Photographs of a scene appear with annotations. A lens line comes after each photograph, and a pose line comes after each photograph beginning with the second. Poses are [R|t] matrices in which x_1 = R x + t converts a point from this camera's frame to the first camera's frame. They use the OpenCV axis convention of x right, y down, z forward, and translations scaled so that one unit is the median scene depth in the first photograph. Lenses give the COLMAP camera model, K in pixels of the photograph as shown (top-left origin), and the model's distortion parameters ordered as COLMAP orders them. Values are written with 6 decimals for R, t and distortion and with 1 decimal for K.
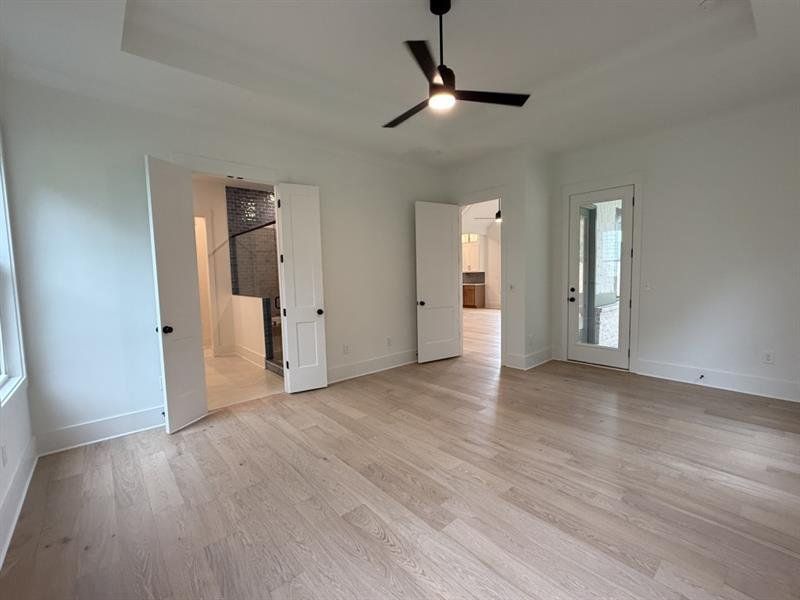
lens RADIAL K [[326.7, 0, 400.0], [0, 326.7, 300.0], [0, 0, 1]] dist [-0.000817, -0.000104]
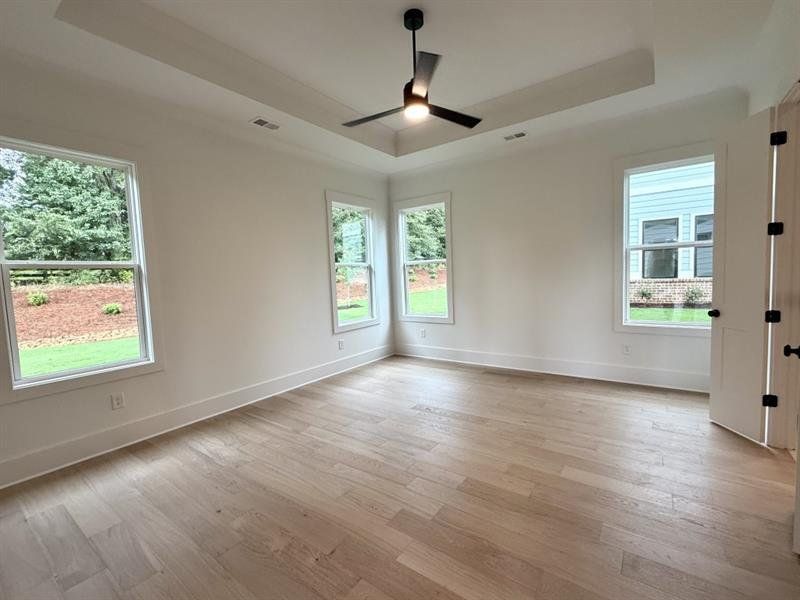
lens RADIAL K [[326.7, 0, 400.0], [0, 326.7, 300.0], [0, 0, 1]] dist [-0.000817, -0.000104]
pose [[-0.969672, 0.084378, -0.229383, 0.486373], [0.047008, 0.985380, 0.163755, -0.182699], [0.239847, 0.148006, -0.959462, 2.139101]]
